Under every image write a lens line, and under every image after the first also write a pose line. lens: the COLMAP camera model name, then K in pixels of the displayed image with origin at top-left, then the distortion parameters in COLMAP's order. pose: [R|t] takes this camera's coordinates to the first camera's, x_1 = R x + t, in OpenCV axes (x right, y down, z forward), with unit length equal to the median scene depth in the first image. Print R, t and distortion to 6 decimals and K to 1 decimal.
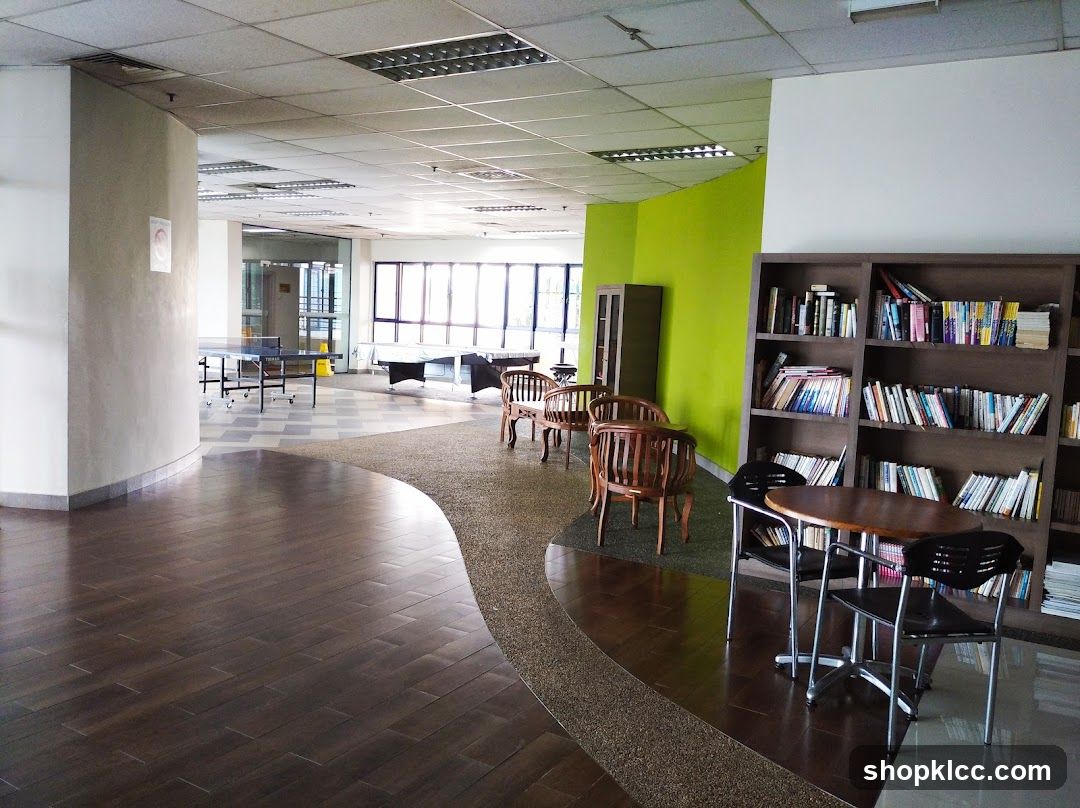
lens RADIAL K [[868.1, 0, 541.7], [0, 868.1, 402.3], [0, 0, 1]] dist [0.026299, -0.027170]
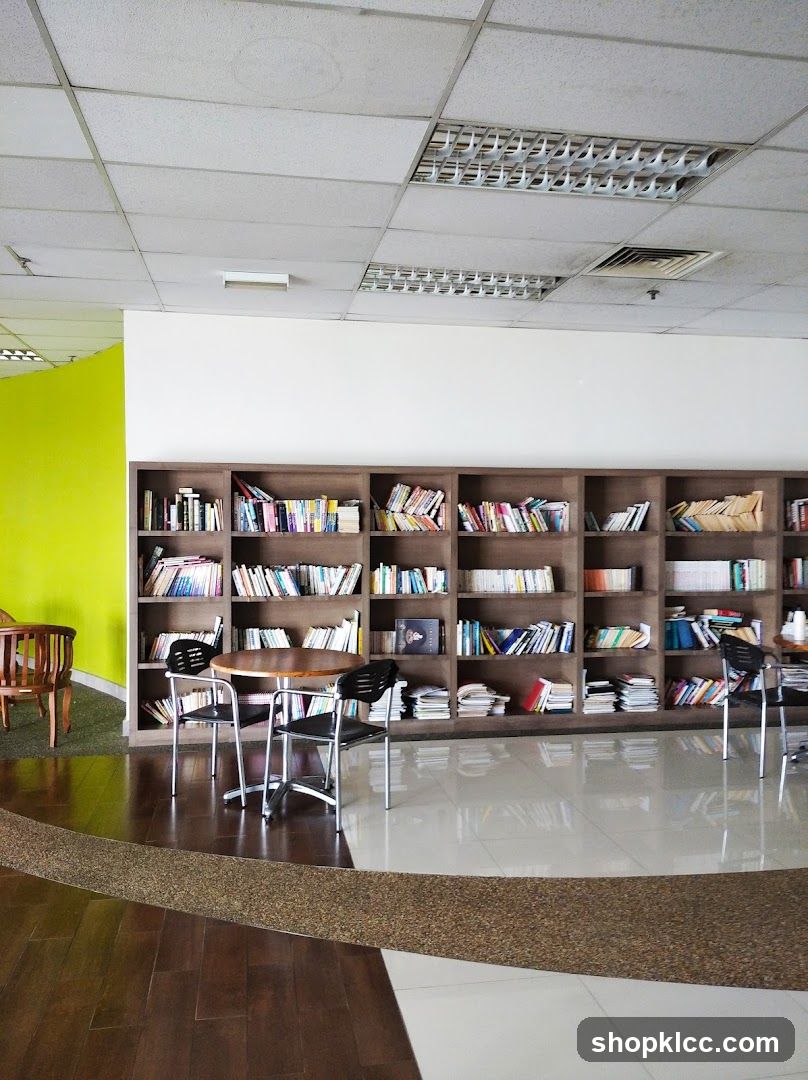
lens RADIAL K [[868.1, 0, 398.9], [0, 868.1, 538.3], [0, 0, 1]] dist [0.026299, -0.027170]
pose [[0.752997, -0.059009, 0.655373, -0.259044], [0.095349, 0.995244, -0.019940, -0.015728], [-0.651079, 0.077504, 0.755042, -0.088909]]
